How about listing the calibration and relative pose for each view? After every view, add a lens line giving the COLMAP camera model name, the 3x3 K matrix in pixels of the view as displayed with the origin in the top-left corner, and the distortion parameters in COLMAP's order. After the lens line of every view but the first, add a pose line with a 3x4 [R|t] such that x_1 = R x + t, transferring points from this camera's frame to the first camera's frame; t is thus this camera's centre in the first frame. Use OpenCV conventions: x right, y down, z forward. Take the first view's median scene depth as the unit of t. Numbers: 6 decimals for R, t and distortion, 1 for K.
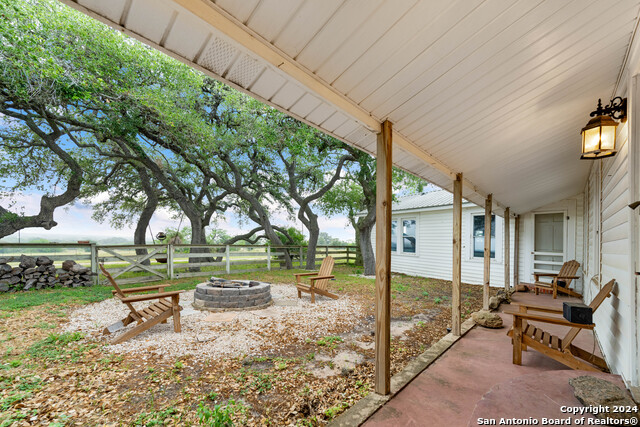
lens RADIAL K [[269.0, 0, 321.3], [0, 269.0, 232.0], [0, 0, 1]] dist [-0.000728, -0.000080]
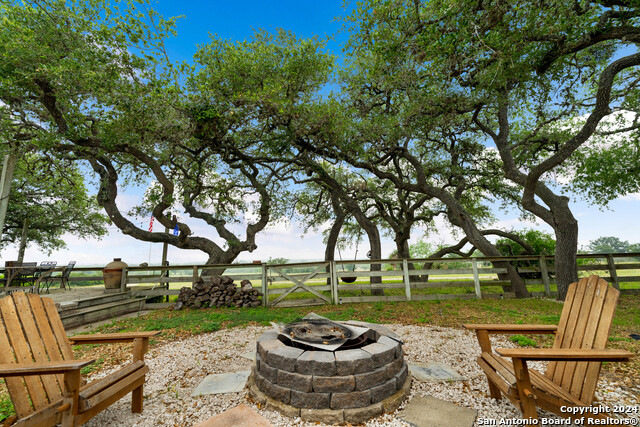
lens RADIAL K [[266.1, 0, 320.0], [0, 266.1, 213.5], [0, 0, 1]] dist [-0.001653, -0.000115]
pose [[0.679487, -0.167247, -0.714371, 0.024350], [0.070164, 0.984022, -0.163639, 0.023557], [0.730325, 0.061068, 0.680364, 0.280106]]
